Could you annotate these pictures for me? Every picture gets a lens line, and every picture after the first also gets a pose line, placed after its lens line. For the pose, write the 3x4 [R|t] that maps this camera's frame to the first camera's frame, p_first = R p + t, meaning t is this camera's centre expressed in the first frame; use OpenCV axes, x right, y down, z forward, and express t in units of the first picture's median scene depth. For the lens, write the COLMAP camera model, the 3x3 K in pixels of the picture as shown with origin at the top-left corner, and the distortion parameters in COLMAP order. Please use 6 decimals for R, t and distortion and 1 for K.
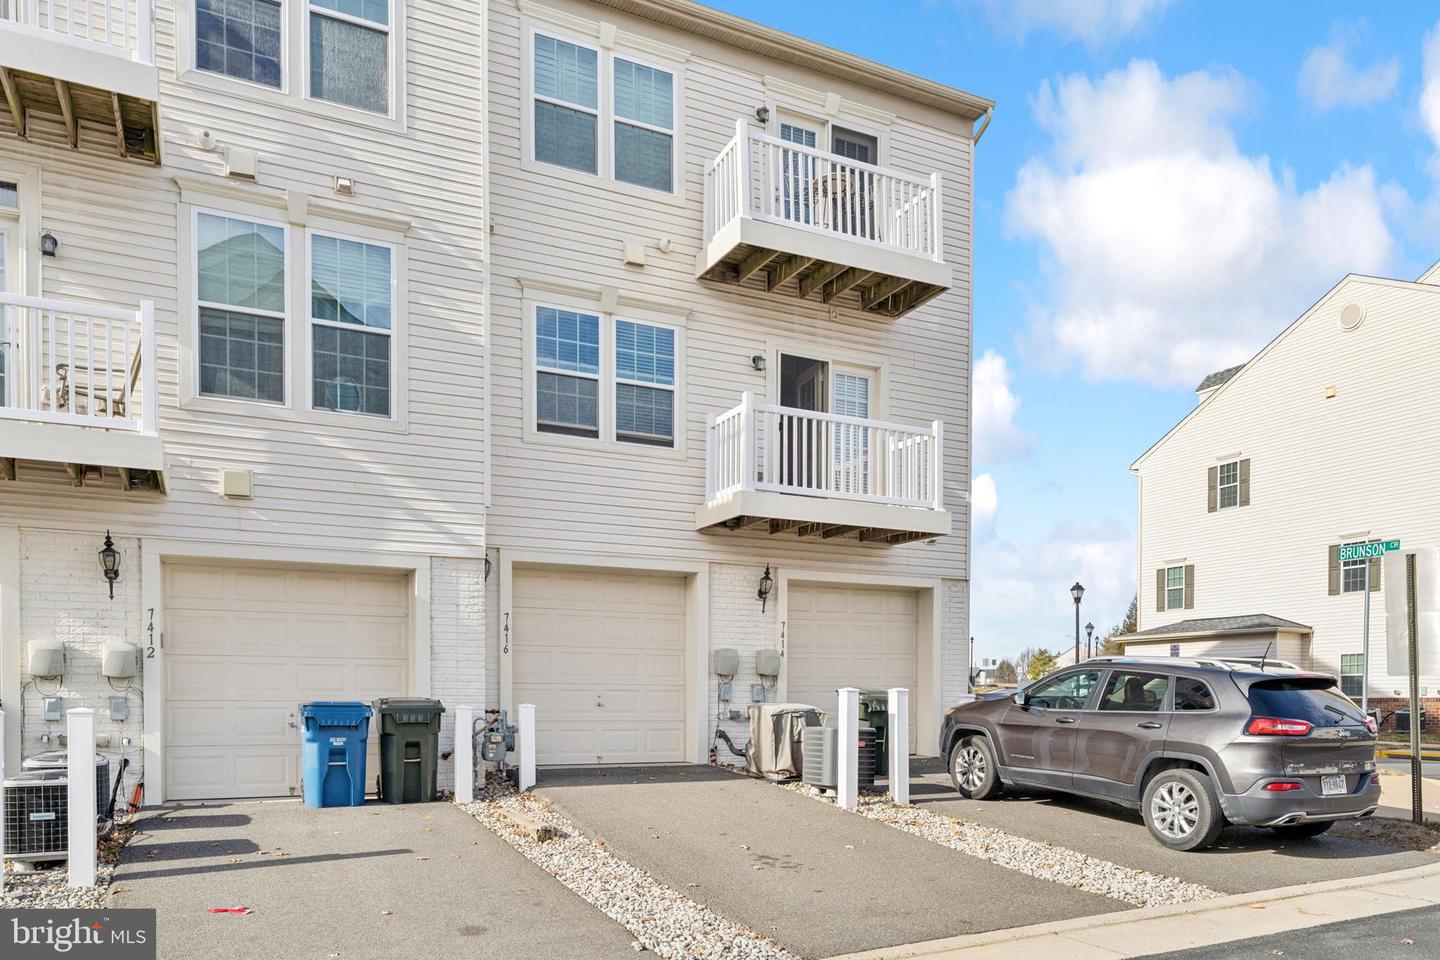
lens RADIAL K [[1117.7, 0, 720.5], [0, 1117.7, 482.1], [0, 0, 1]] dist [0.014517, 0.011765]
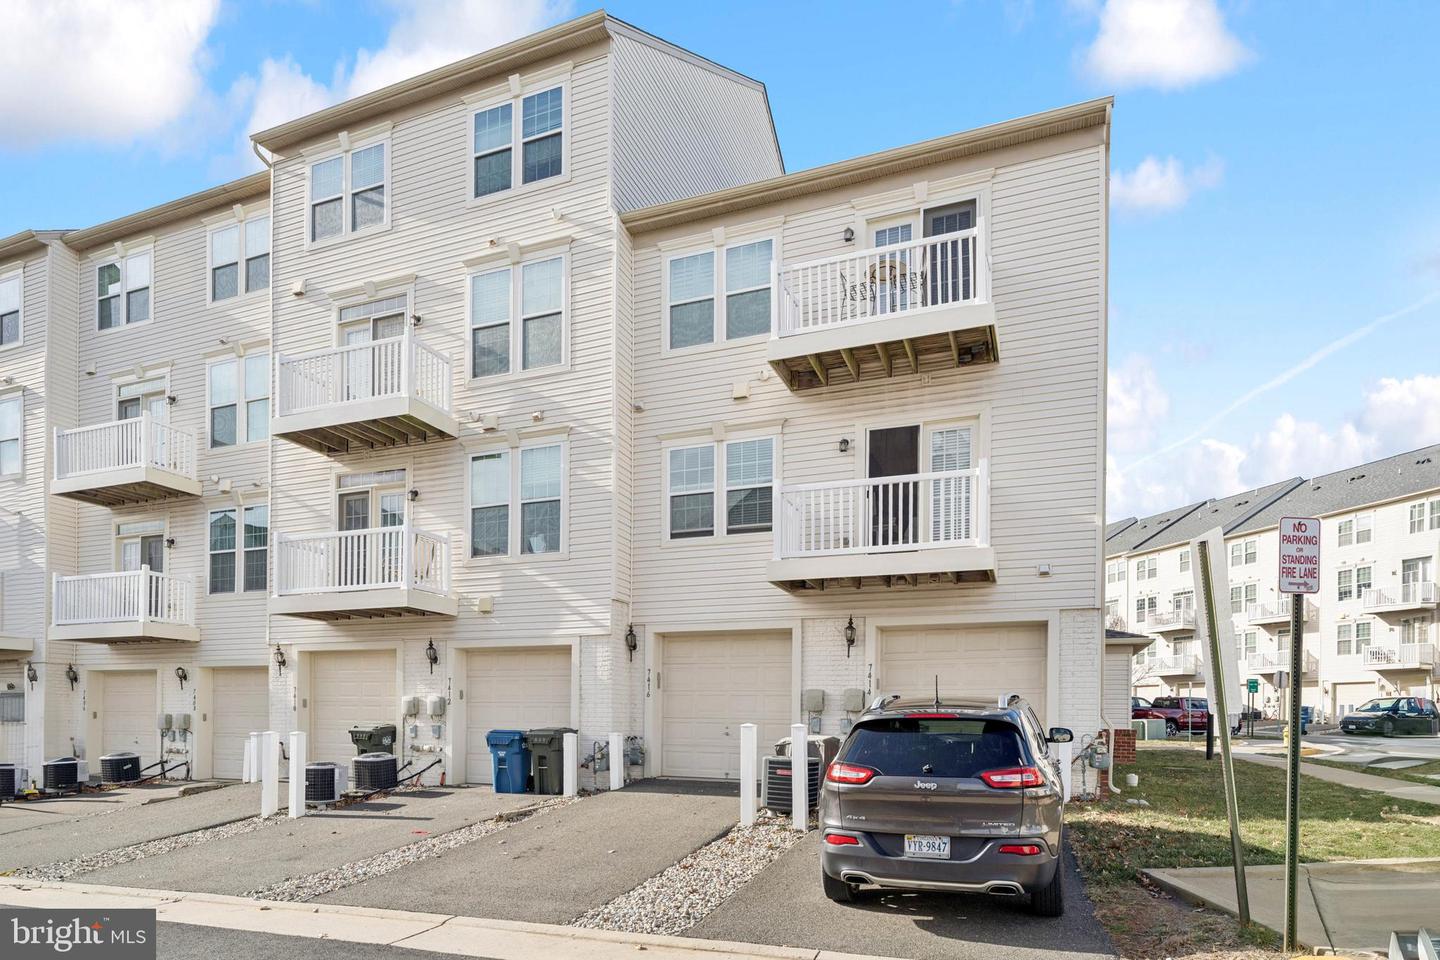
lens RADIAL K [[860.9, 0, 724.5], [0, 860.9, 533.7], [0, 0, 1]] dist [0.006441, 0.001005]
pose [[0.626175, -0.159072, -0.763283, 0.684078], [0.141654, 0.985884, -0.089255, 0.052533], [0.766707, -0.052233, 0.639869, 0.339213]]
